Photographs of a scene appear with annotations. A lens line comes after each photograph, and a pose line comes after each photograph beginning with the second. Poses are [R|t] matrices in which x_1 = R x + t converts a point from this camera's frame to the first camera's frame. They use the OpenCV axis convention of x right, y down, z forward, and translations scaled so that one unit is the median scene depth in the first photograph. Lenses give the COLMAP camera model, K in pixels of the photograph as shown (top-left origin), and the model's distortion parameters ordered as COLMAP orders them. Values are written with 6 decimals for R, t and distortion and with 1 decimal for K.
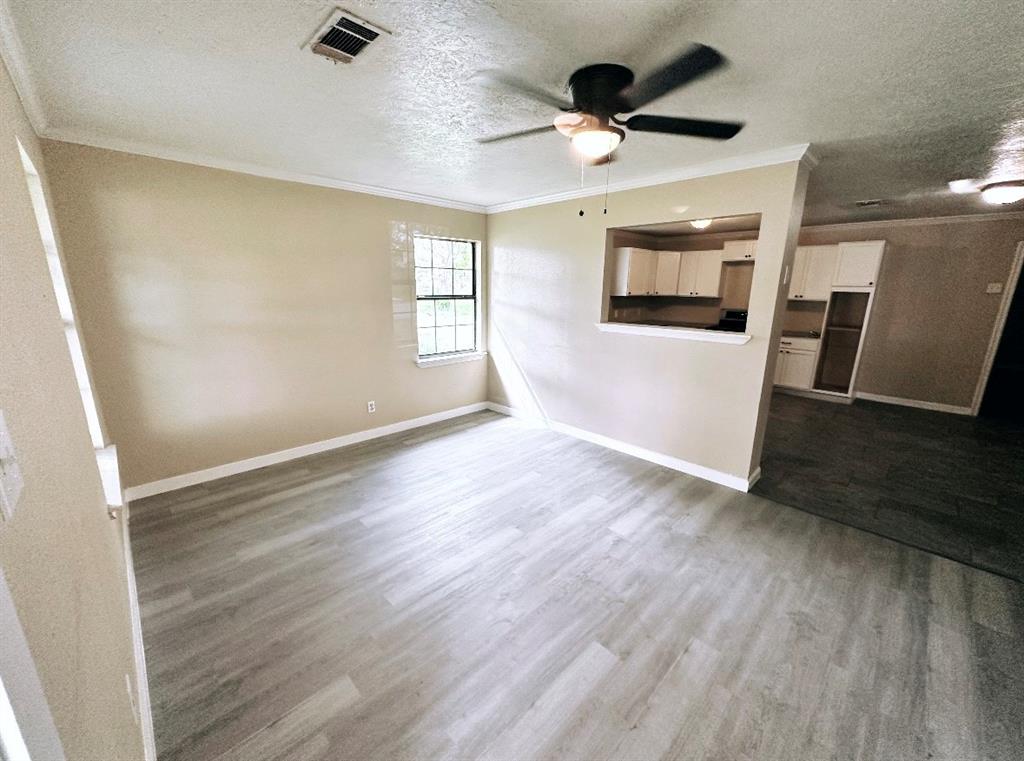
lens RADIAL K [[408.2, 0, 512.0], [0, 408.2, 380.5], [0, 0, 1]] dist [-0.000449, 0.000079]
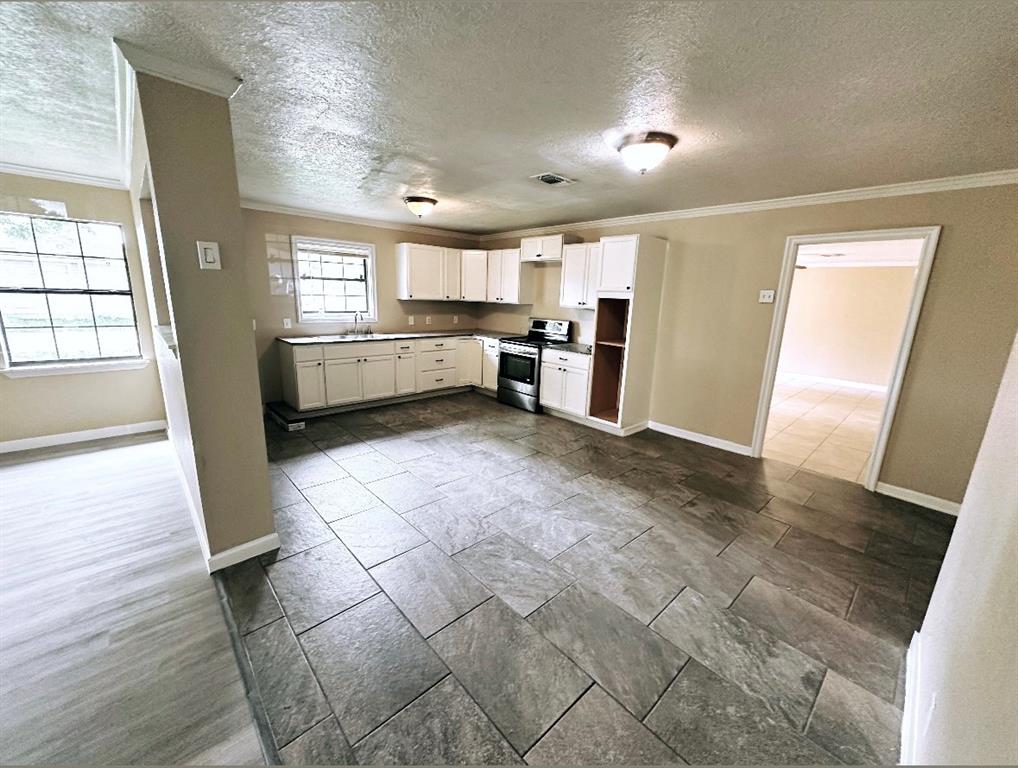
lens RADIAL K [[405.0, 0, 509.0], [0, 405.0, 384.0], [0, 0, 1]] dist [0.000910, 0.000413]
pose [[0.999331, 0.028175, -0.023312, 0.863838], [-0.028542, 0.999471, -0.015587, -0.037796], [0.022861, 0.016242, 0.999607, 0.262655]]
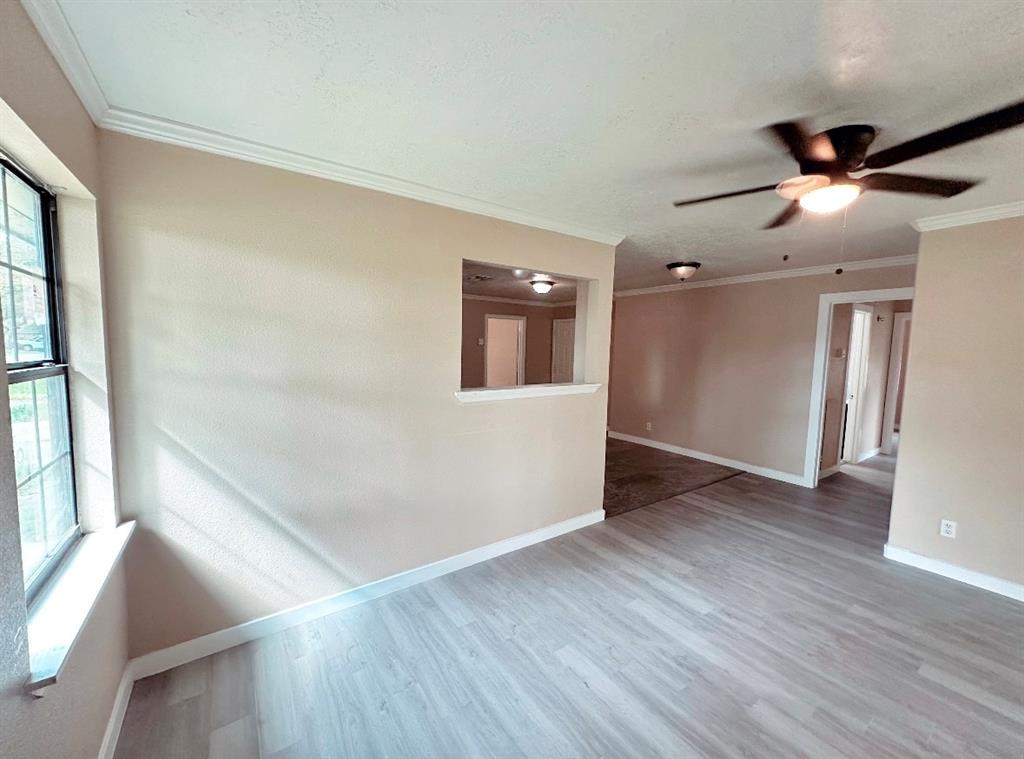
lens RADIAL K [[408.2, 0, 512.0], [0, 408.2, 379.5], [0, 0, 1]] dist [-0.000449, 0.000079]
pose [[0.163925, -0.090425, 0.982320, -0.429959], [0.208675, 0.976434, 0.055060, -0.174793], [-0.964149, 0.195960, 0.178932, 0.771933]]
